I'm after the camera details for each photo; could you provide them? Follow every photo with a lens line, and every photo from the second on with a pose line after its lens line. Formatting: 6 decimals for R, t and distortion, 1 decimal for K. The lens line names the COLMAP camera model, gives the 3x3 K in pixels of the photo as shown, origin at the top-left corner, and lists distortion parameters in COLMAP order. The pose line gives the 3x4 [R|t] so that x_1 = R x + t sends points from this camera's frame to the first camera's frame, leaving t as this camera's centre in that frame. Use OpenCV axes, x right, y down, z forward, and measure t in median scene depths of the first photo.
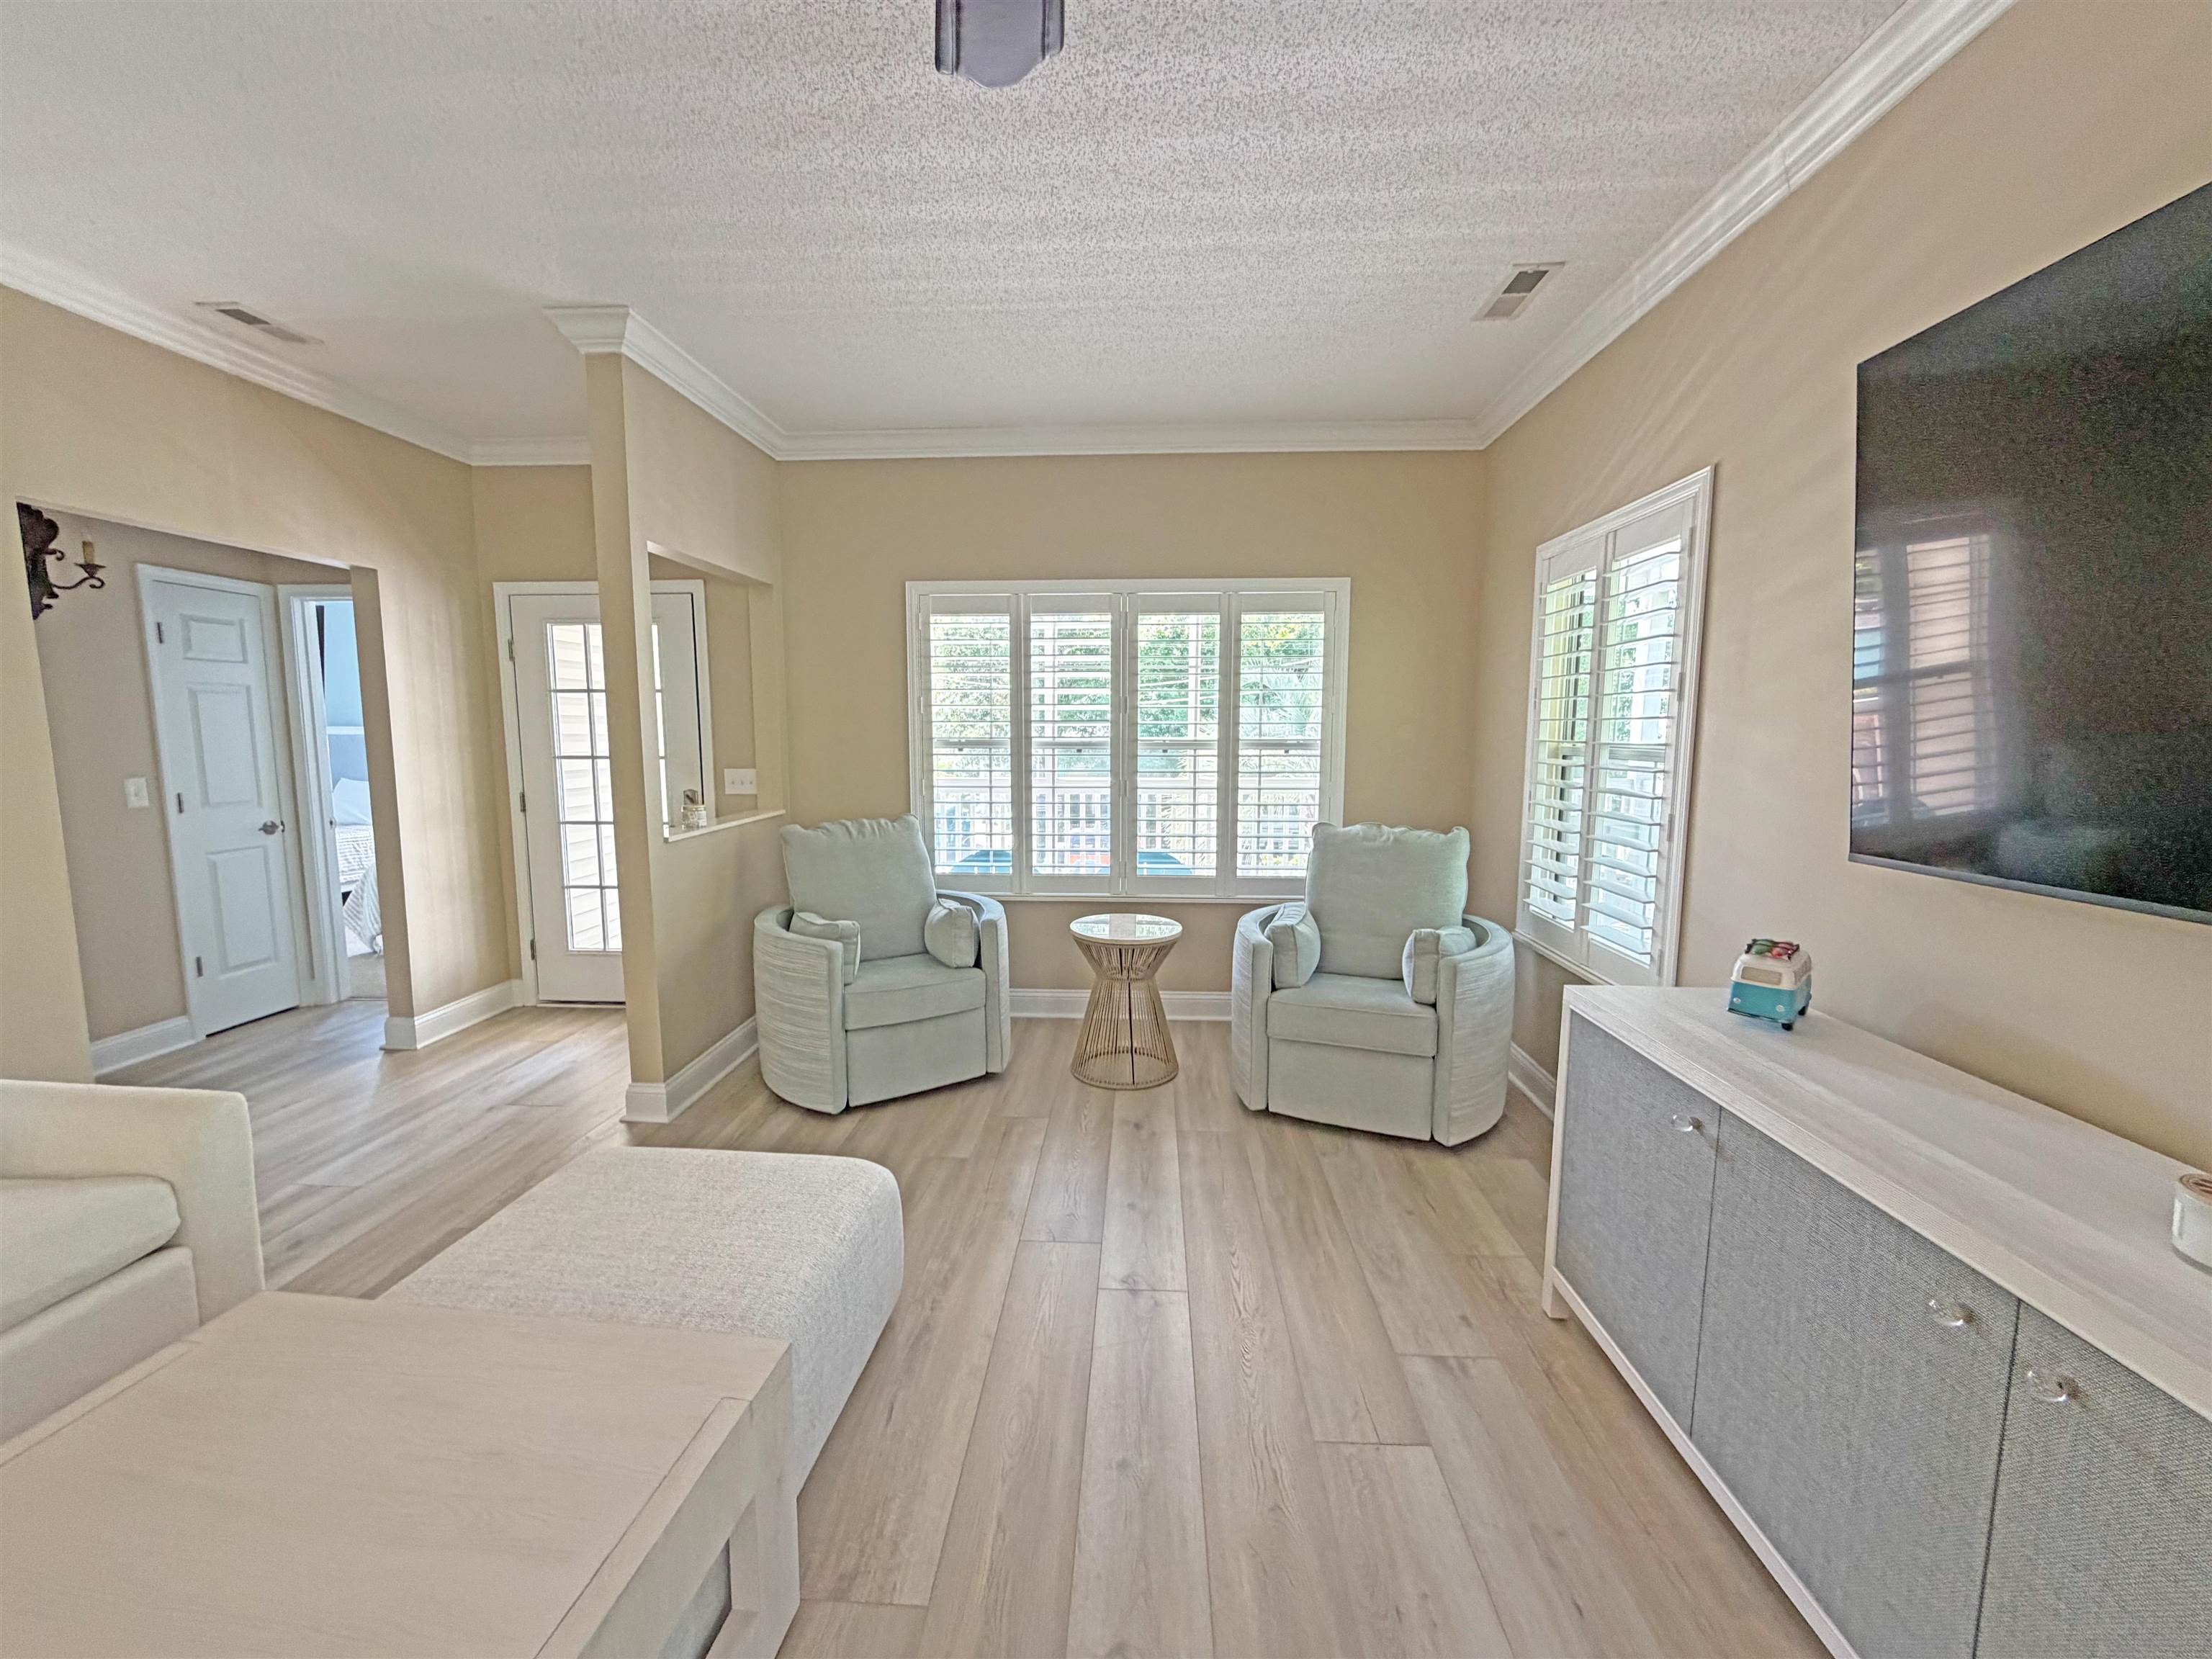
lens RADIAL K [[884.0, 0, 1113.6], [0, 884.0, 833.0], [0, 0, 1]] dist [-0.000825, 0.000422]
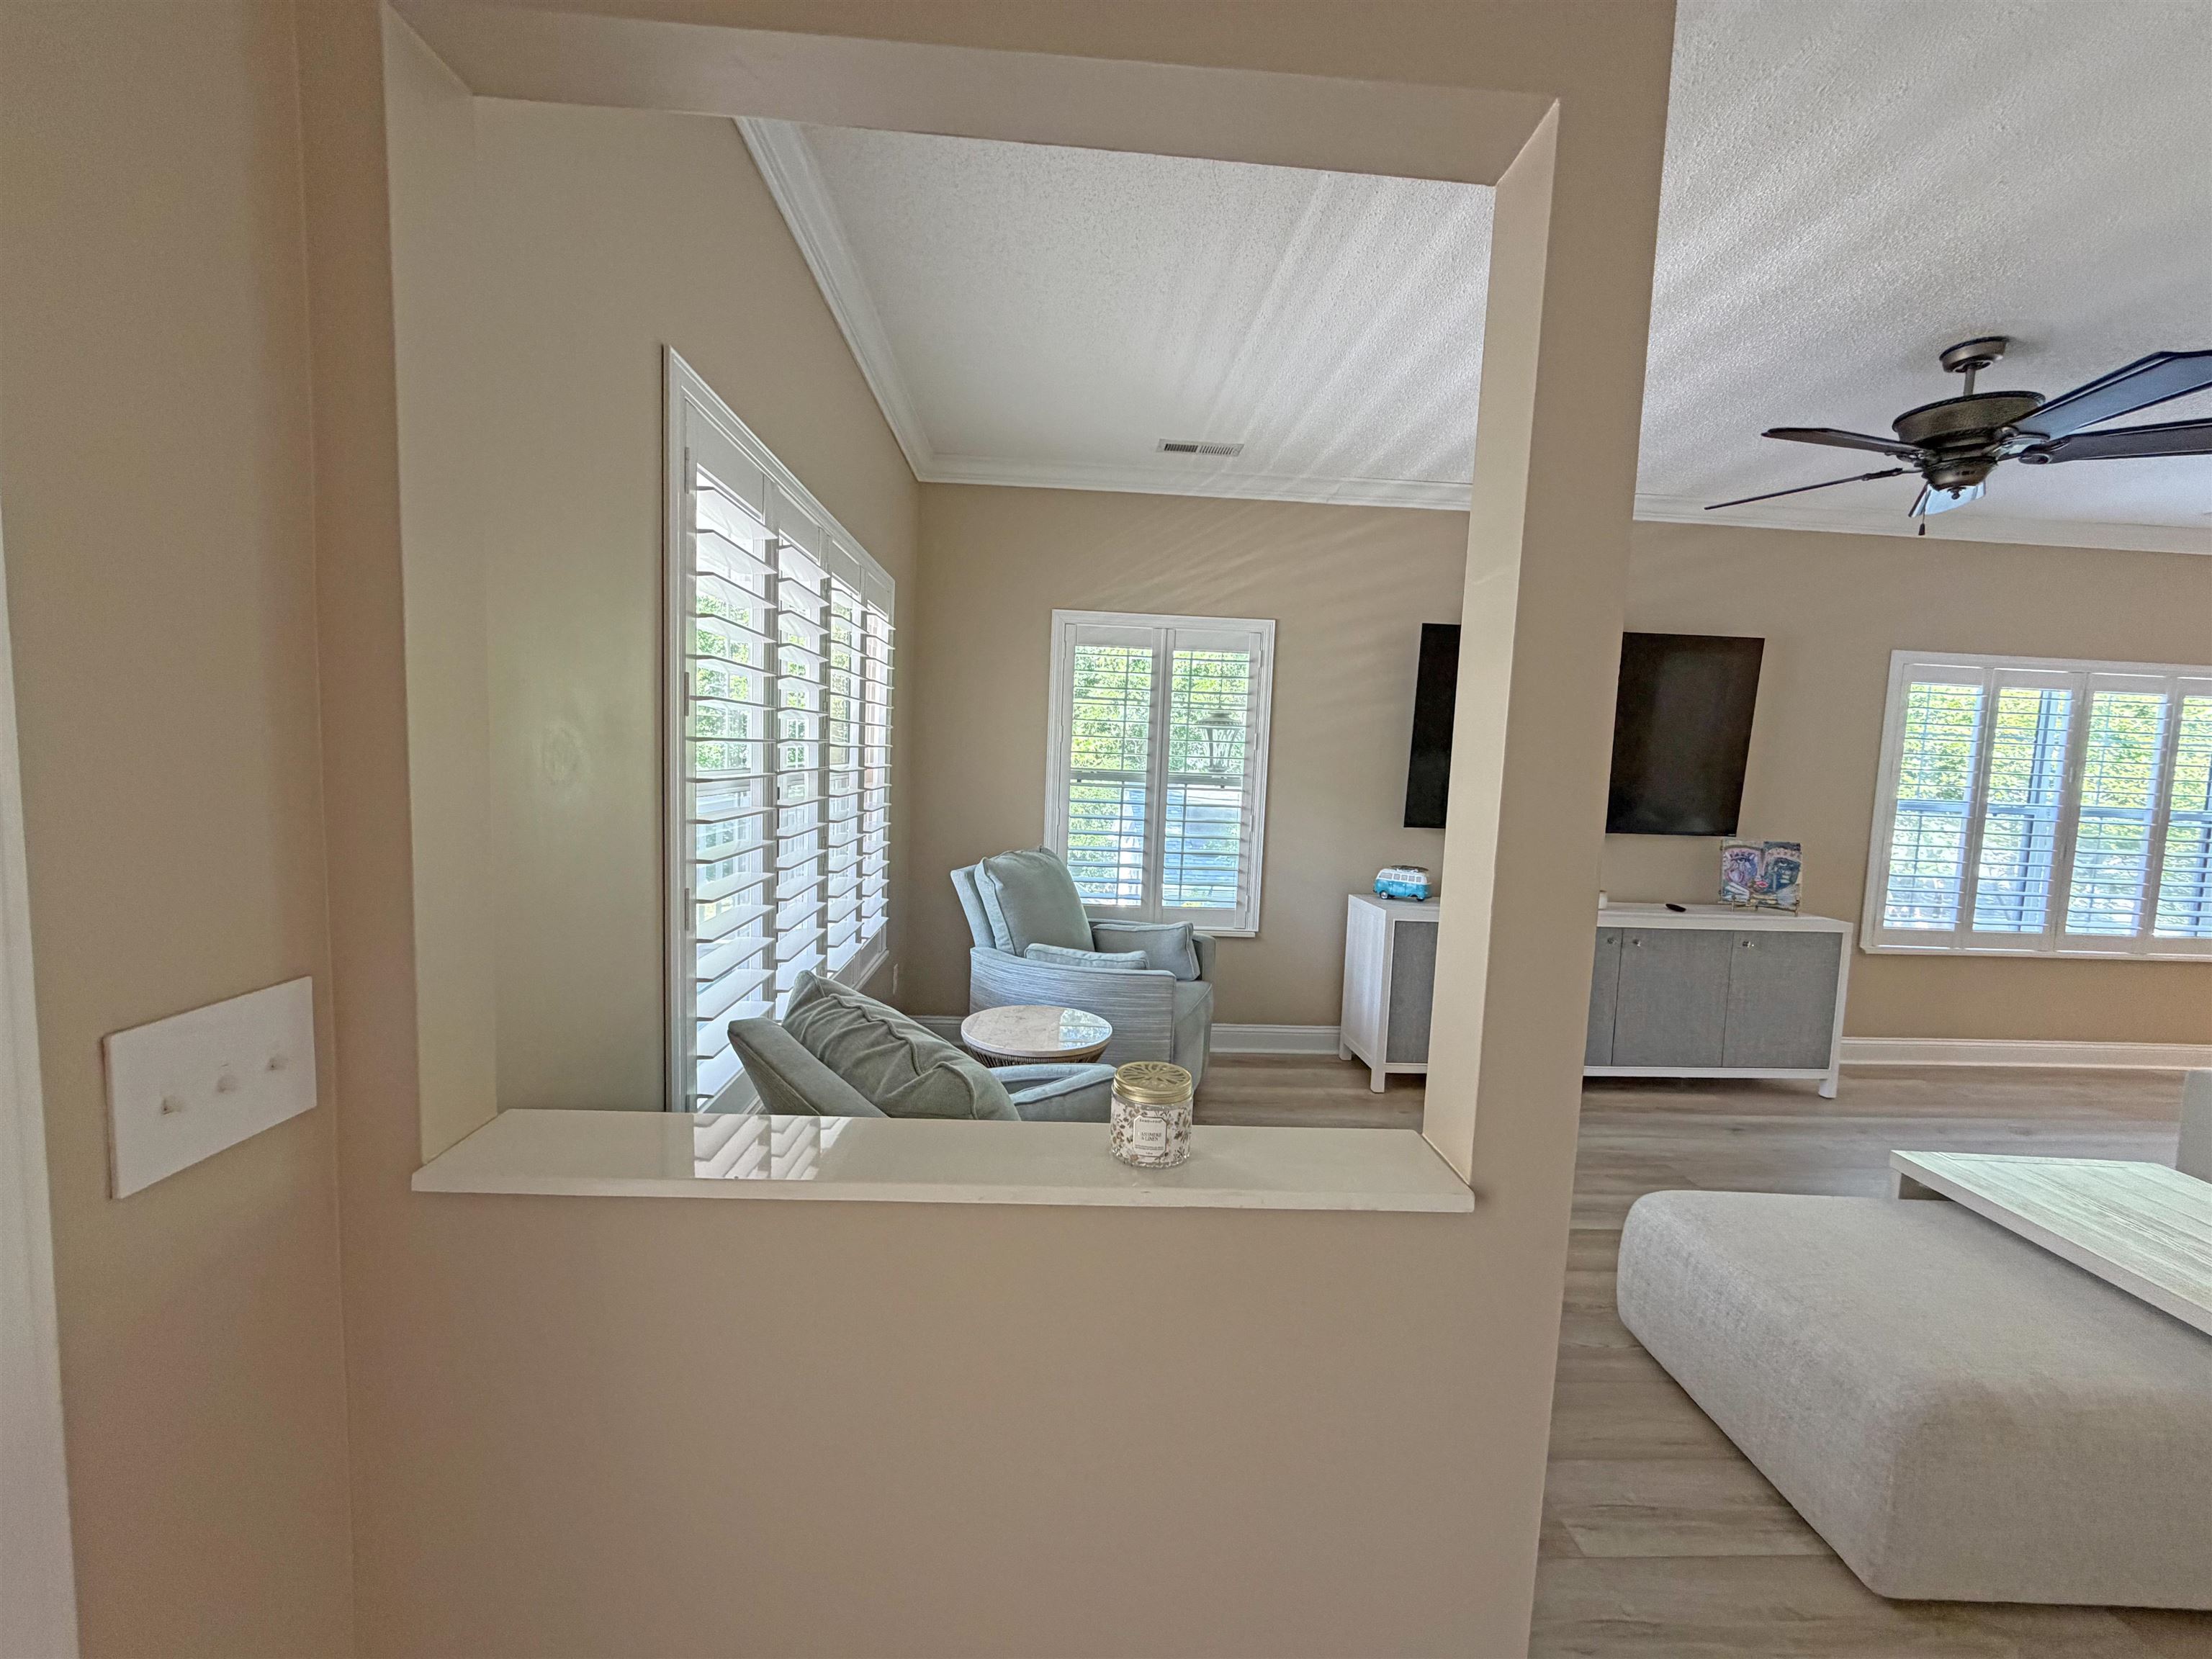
lens RADIAL K [[883.2, 0, 1113.9], [0, 883.2, 832.3], [0, 0, 1]] dist [-0.000041, 0.000180]
pose [[0.994040, 0.029325, 0.104994, -1.255580], [-0.025748, 0.999046, -0.035261, -0.006802], [-0.105928, 0.032348, 0.993848, 0.058238]]
